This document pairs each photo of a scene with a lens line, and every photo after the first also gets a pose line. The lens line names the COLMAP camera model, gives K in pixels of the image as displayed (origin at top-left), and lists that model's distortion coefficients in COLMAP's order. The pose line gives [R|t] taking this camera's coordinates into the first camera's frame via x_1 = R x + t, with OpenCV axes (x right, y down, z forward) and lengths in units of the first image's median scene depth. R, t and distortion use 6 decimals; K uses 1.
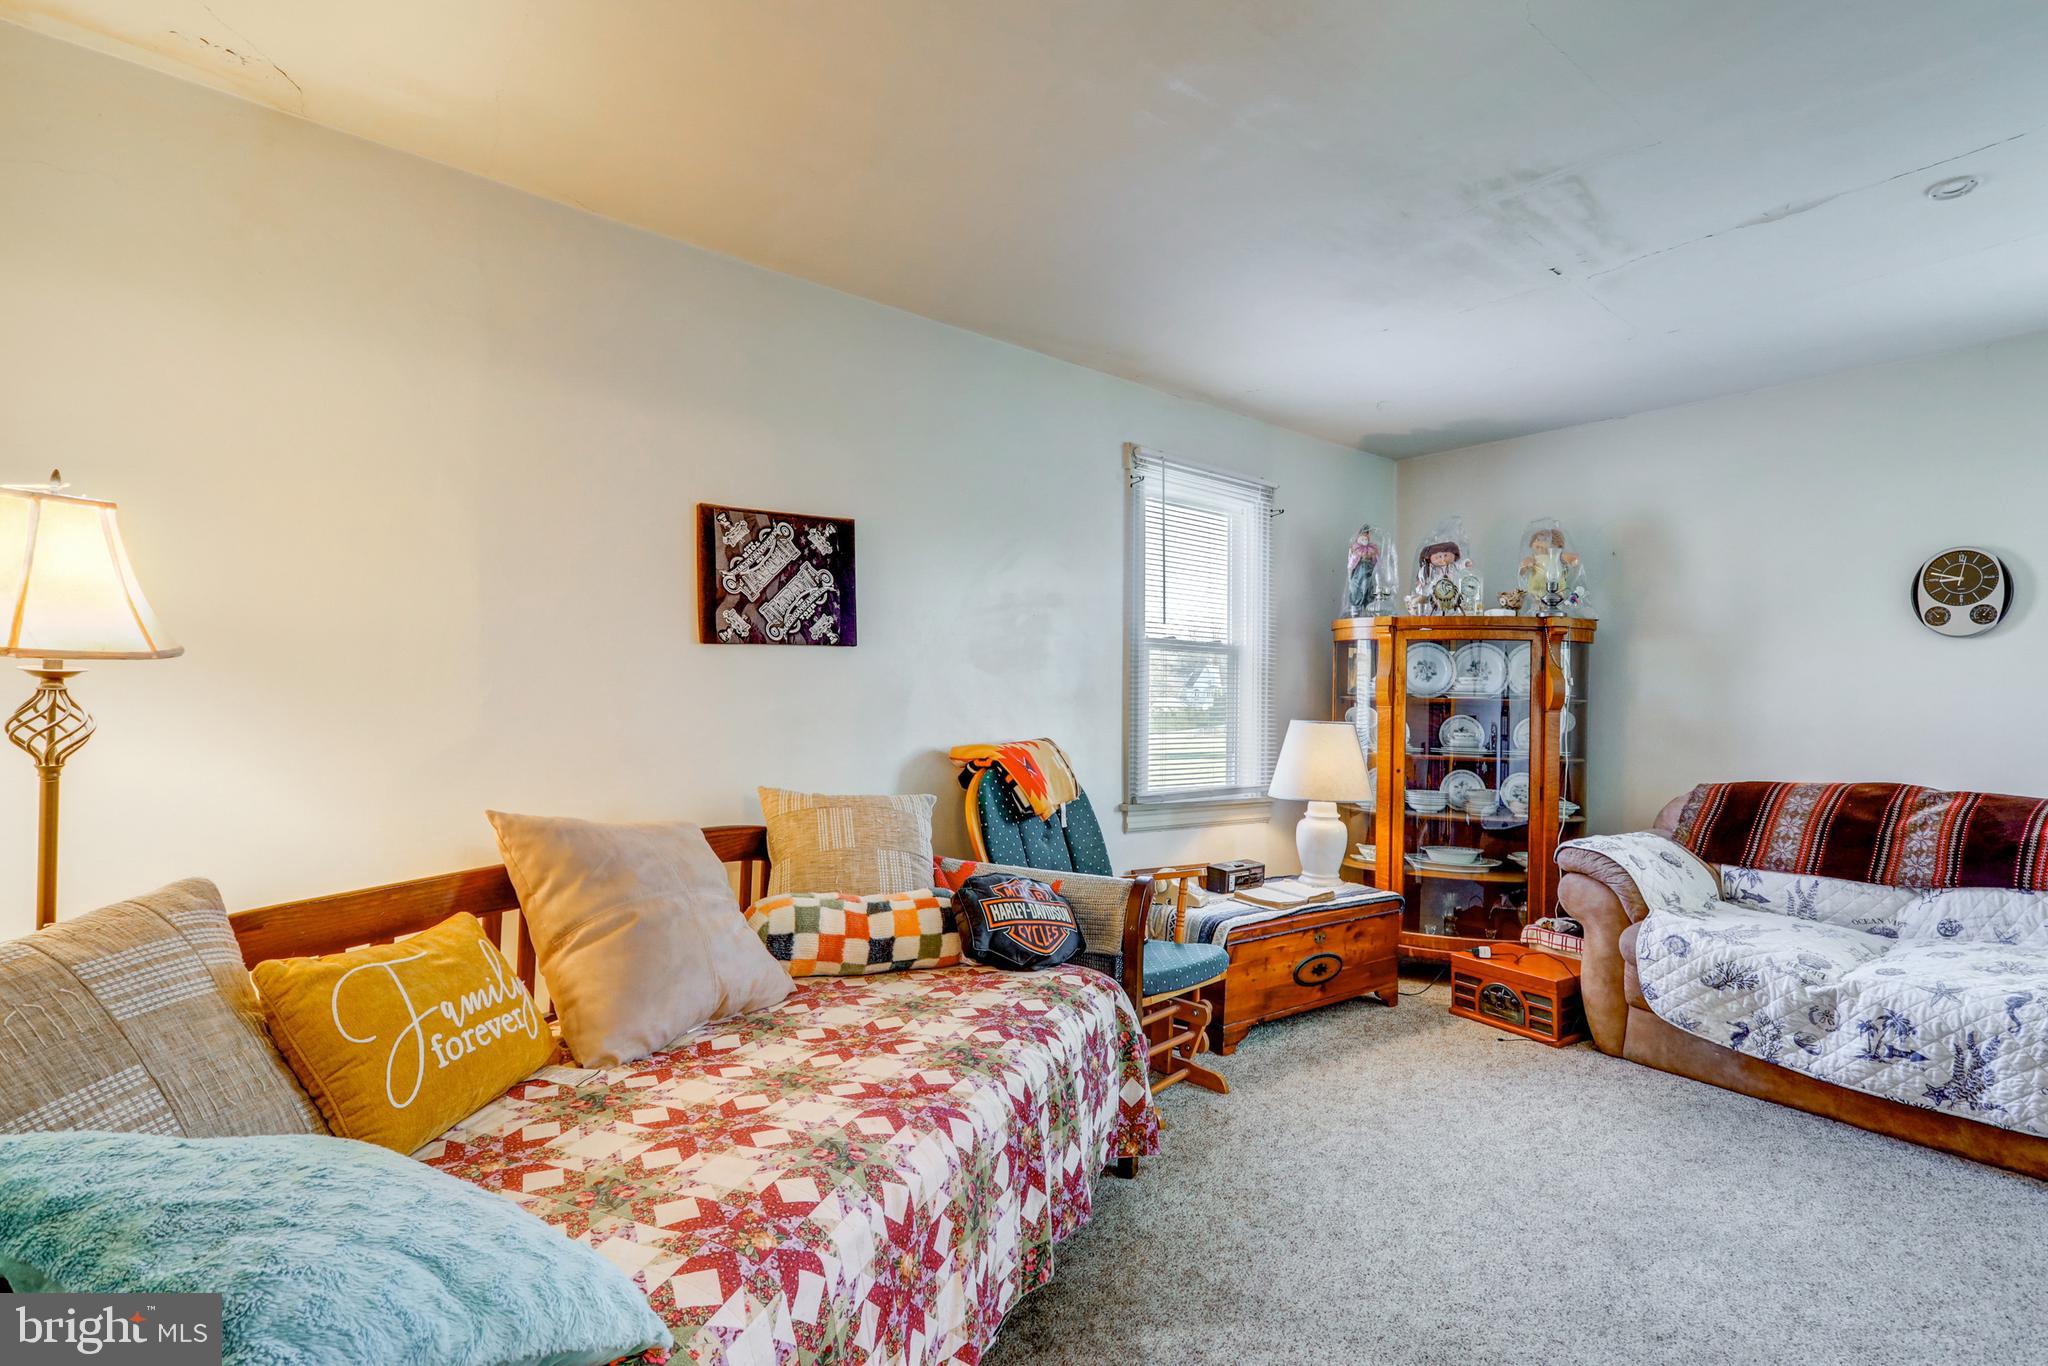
lens RADIAL K [[980.0, 0, 1024.0], [0, 980.0, 694.6], [0, 0, 1]] dist [-0.000177, 0.000594]
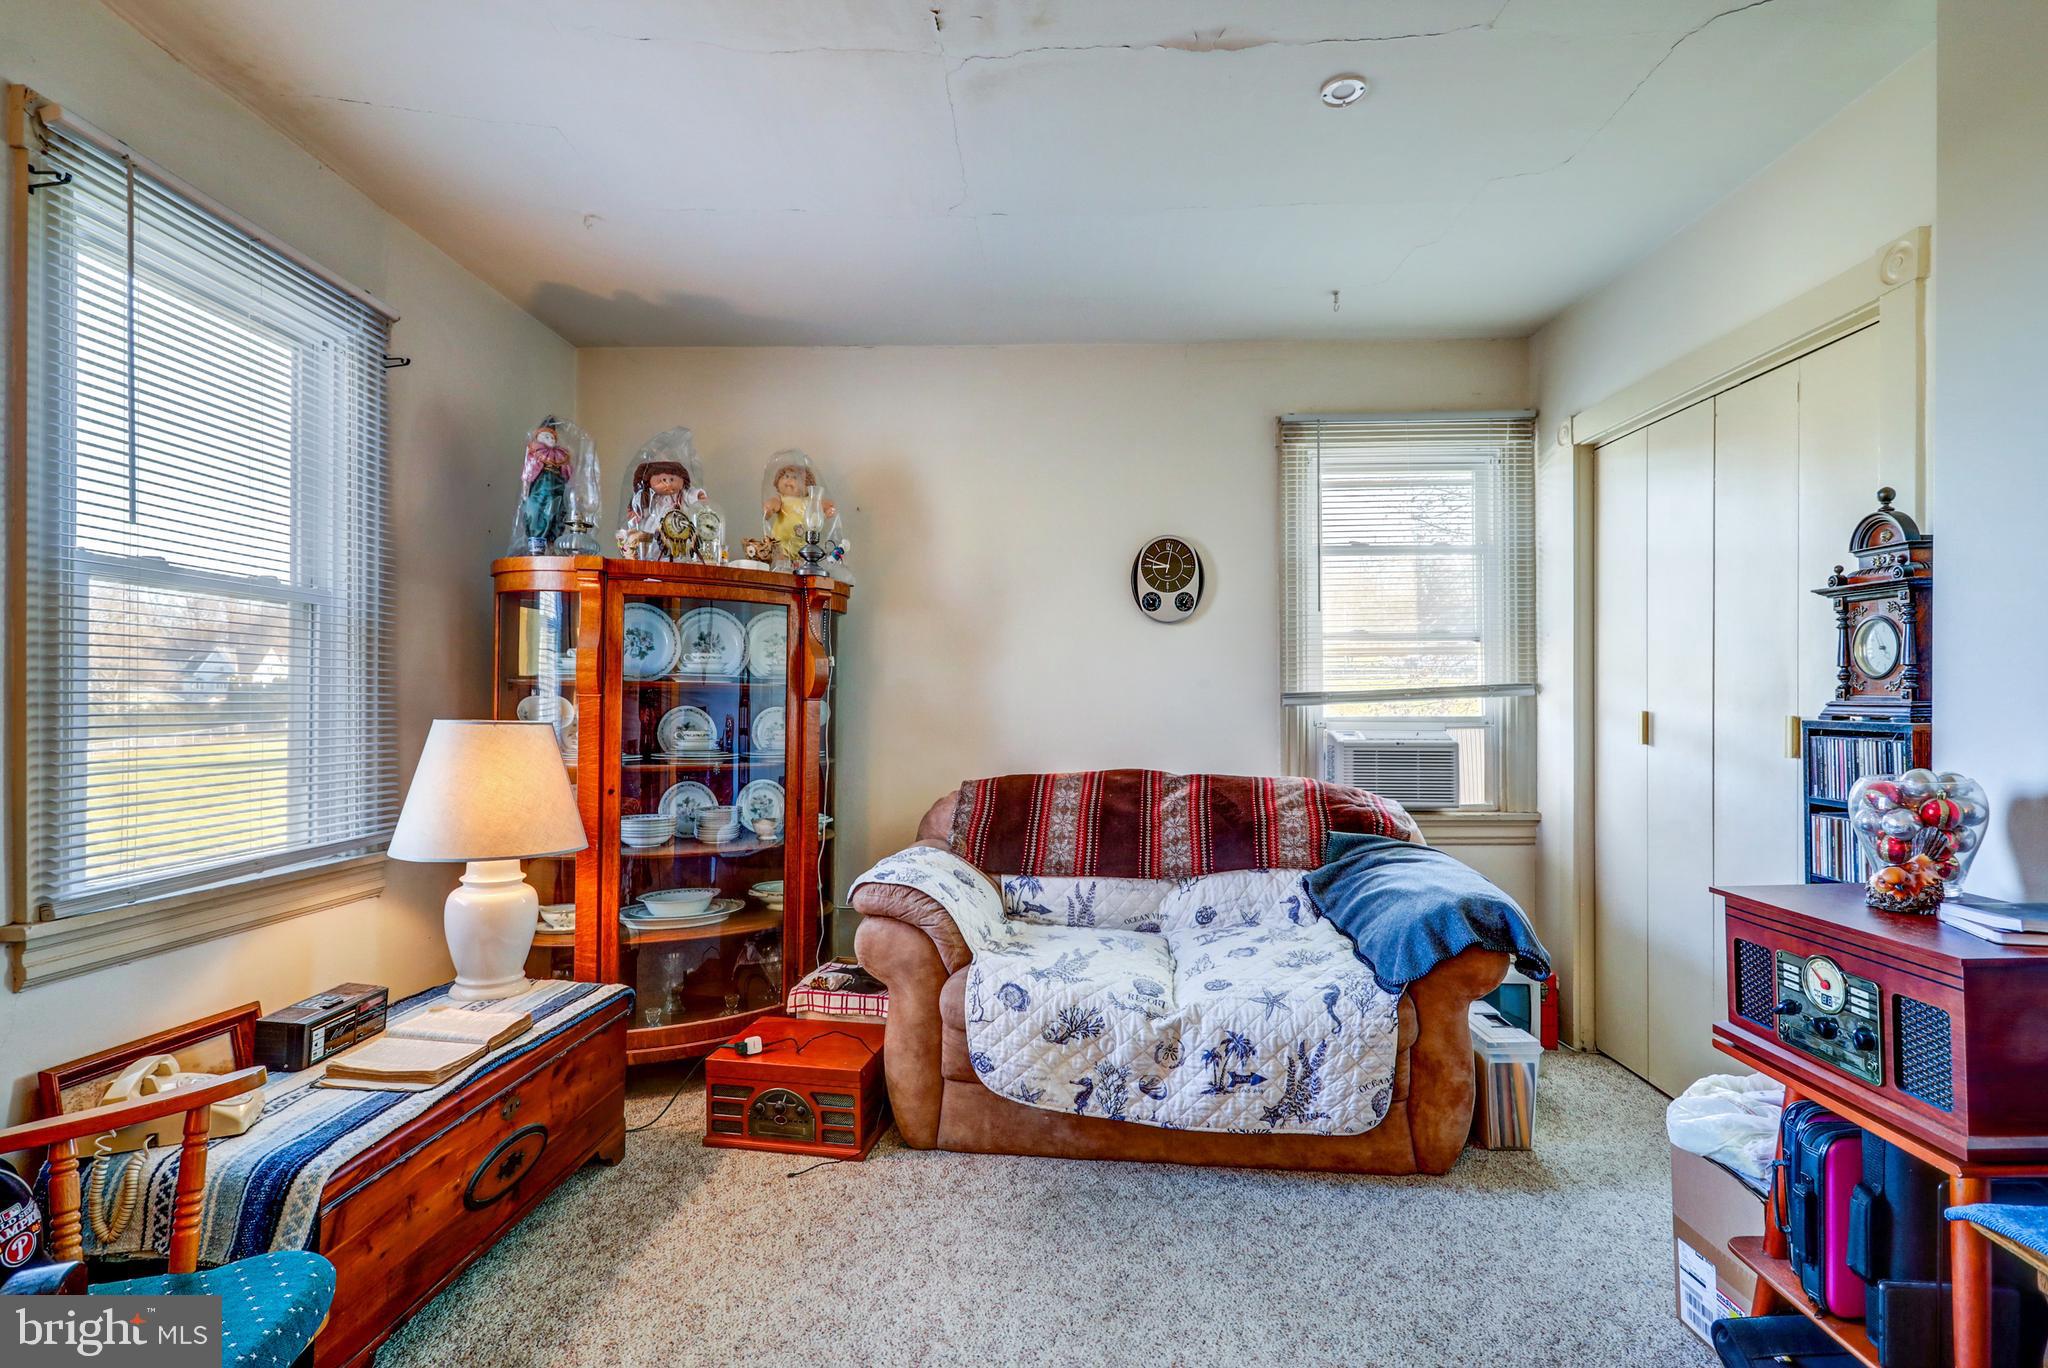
lens RADIAL K [[980.0, 0, 1026.3], [0, 980.0, 695.3], [0, 0, 1]] dist [-0.000177, 0.000594]
pose [[0.641463, -0.007741, 0.767115, 0.064097], [-0.001379, 0.999936, 0.011243, 0.005608], [-0.767153, -0.008270, 0.641411, 0.425109]]
